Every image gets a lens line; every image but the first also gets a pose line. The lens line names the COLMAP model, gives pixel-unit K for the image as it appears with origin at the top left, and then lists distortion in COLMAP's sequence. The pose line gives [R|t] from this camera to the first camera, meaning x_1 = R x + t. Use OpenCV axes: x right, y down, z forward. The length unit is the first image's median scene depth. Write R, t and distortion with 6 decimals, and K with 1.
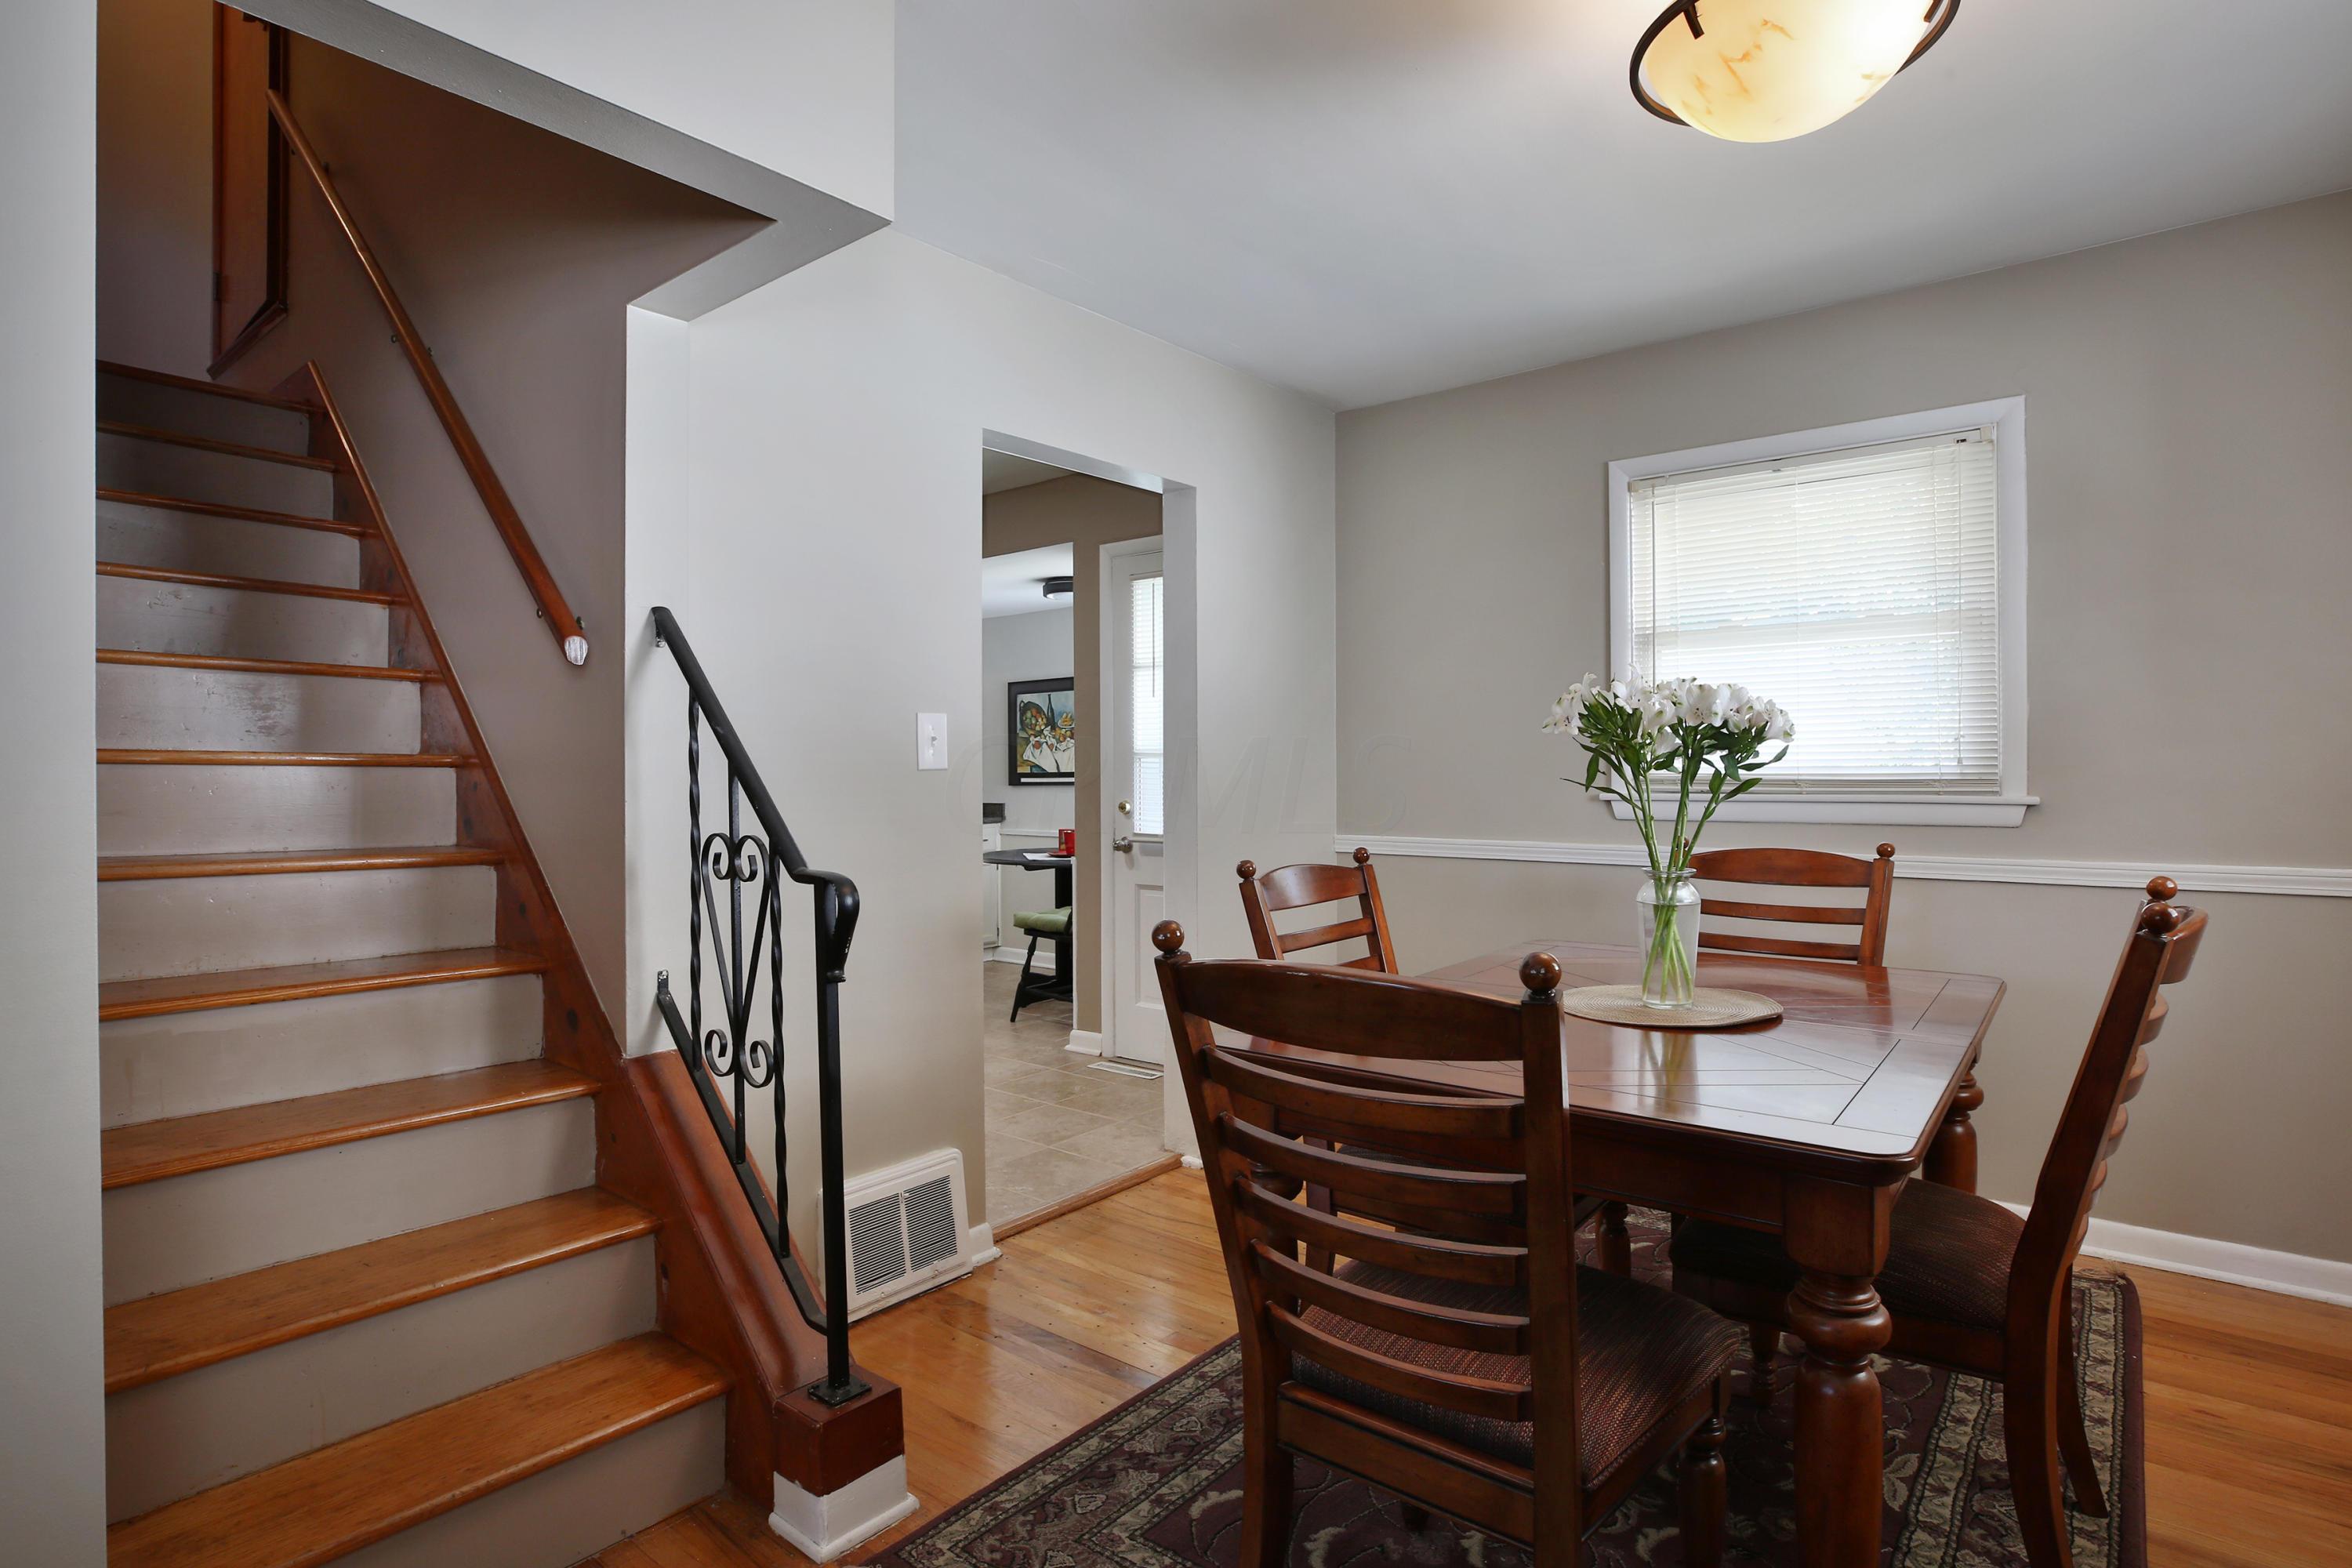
lens RADIAL K [[1187.7, 0, 1151.6], [0, 1187.7, 782.6], [0, 0, 1]] dist [-0.030232, 0.003579]
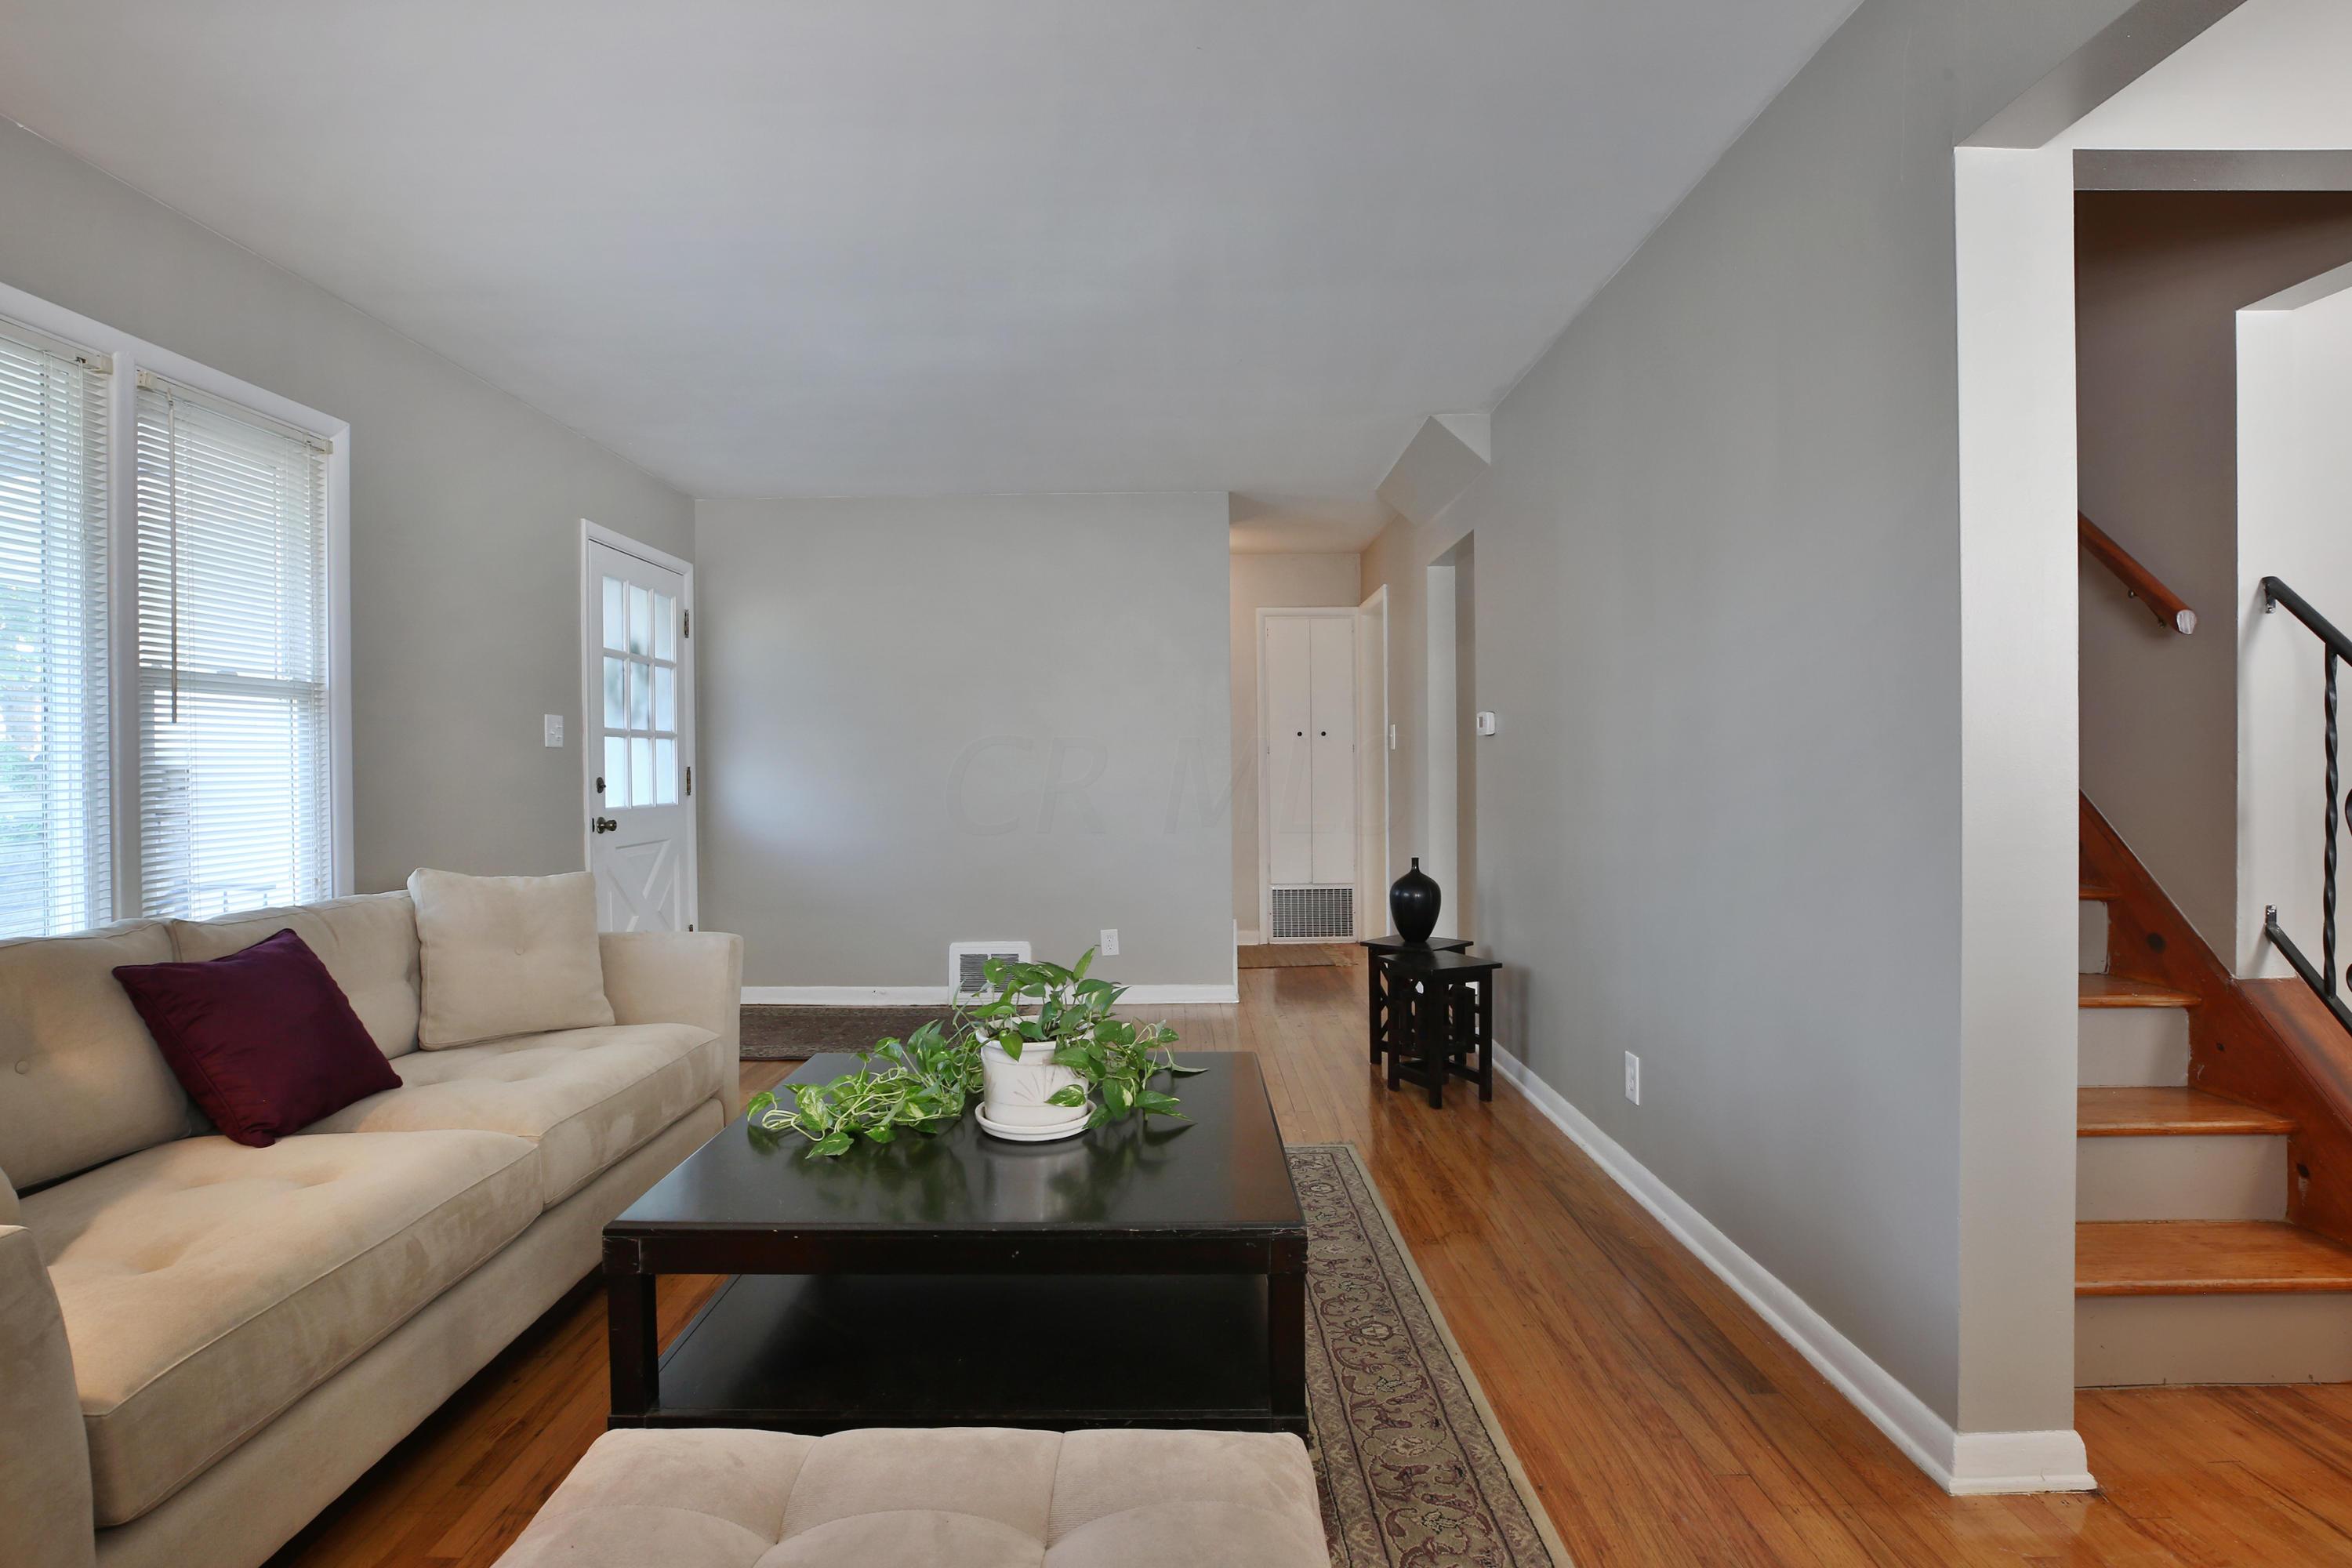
lens RADIAL K [[1171.7, 0, 1168.3], [0, 1171.7, 778.7], [0, 0, 1]] dist [-0.031102, 0.006531]
pose [[0.639440, 0.007190, -0.768807, -0.251968], [0.000129, 0.999955, 0.009459, 0.030443], [0.768841, -0.006148, 0.639411, -0.478808]]
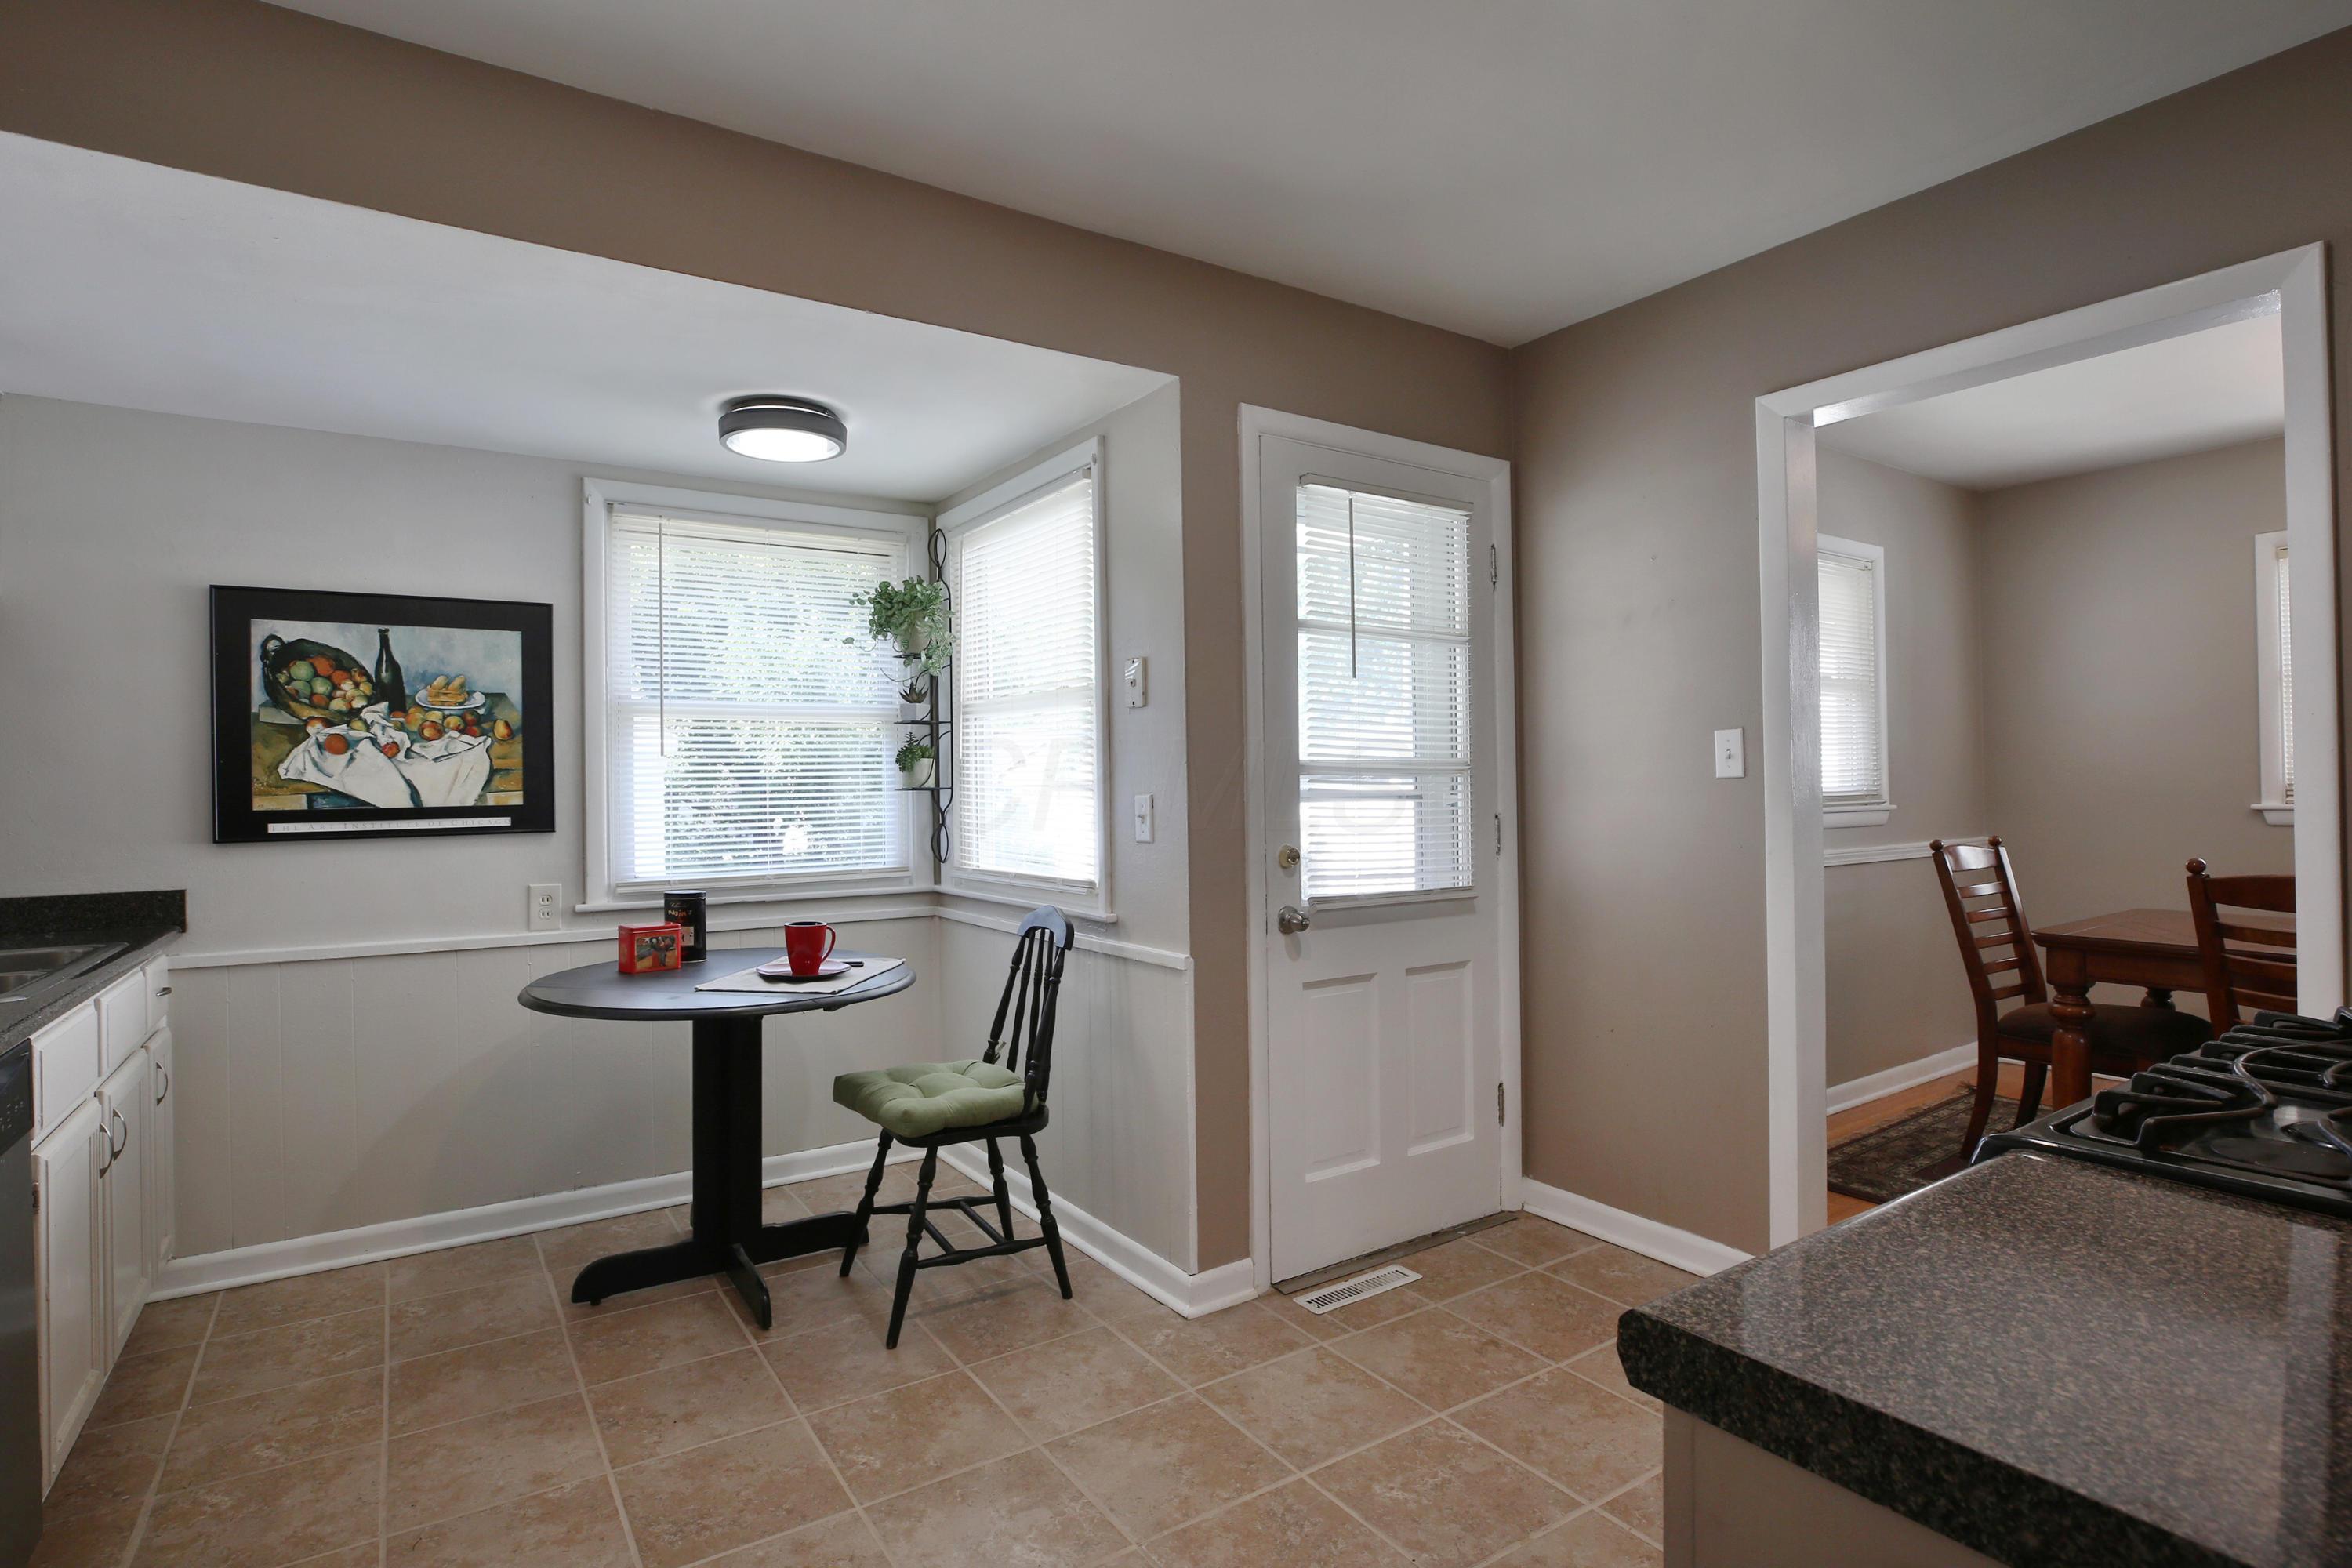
lens RADIAL K [[1171.7, 0, 1158.4], [0, 1171.7, 788.9], [0, 0, 1]] dist [-0.031102, 0.006531]
pose [[0.303221, 0.003109, 0.952915, -1.284114], [0.020344, 0.999746, -0.009735, -0.018051], [-0.952703, 0.022338, 0.303080, 1.897396]]
